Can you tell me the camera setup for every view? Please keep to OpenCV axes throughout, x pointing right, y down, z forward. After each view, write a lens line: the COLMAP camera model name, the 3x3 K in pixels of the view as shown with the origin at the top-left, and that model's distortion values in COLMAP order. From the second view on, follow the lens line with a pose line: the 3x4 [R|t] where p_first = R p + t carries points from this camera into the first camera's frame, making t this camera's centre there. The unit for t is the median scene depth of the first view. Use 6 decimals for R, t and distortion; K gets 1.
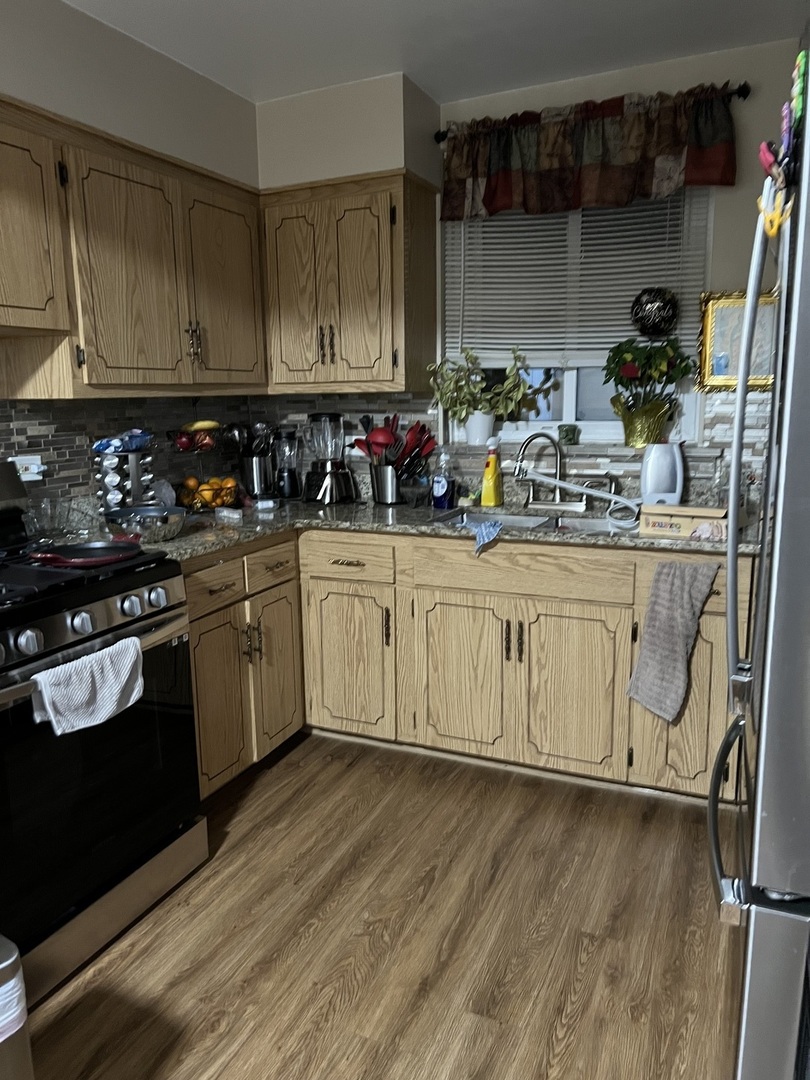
lens RADIAL K [[810.7, 0, 406.6], [0, 810.7, 541.4], [0, 0, 1]] dist [-0.041148, -0.004257]
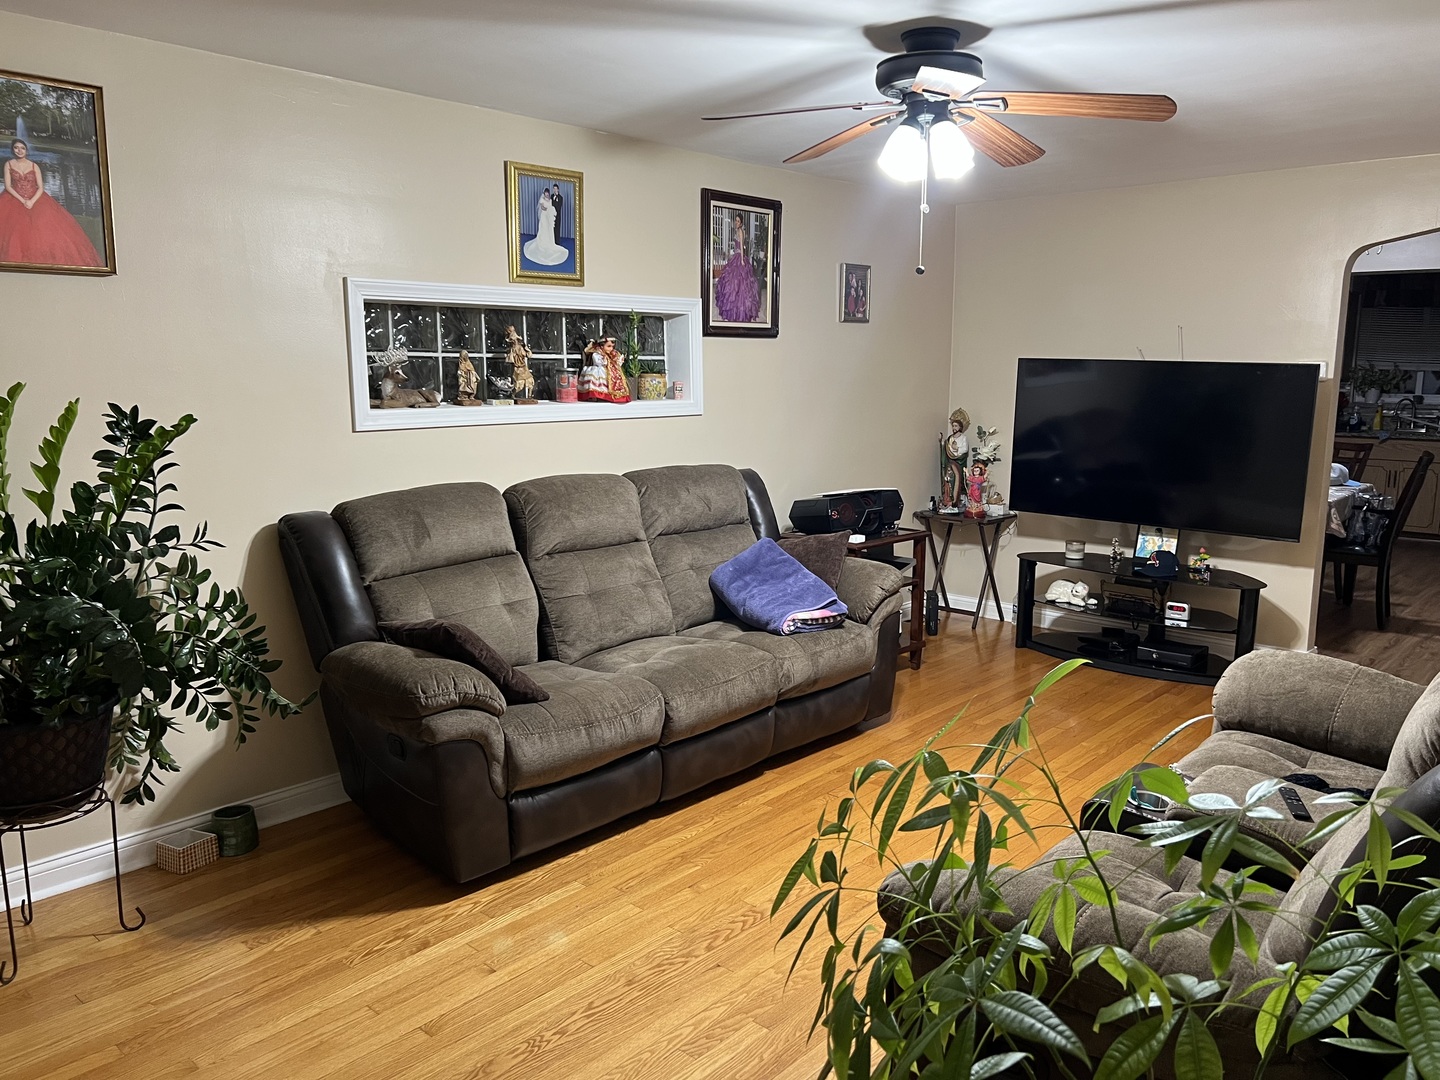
lens RADIAL K [[1081.0, 0, 719.8], [0, 1081.0, 537.8], [0, 0, 1]] dist [-0.041148, -0.004257]
pose [[0.947039, 0.063381, -0.314803, -0.696533], [-0.068259, 0.997658, -0.004481, 0.402968], [0.313781, 0.025731, 0.949147, -2.438939]]
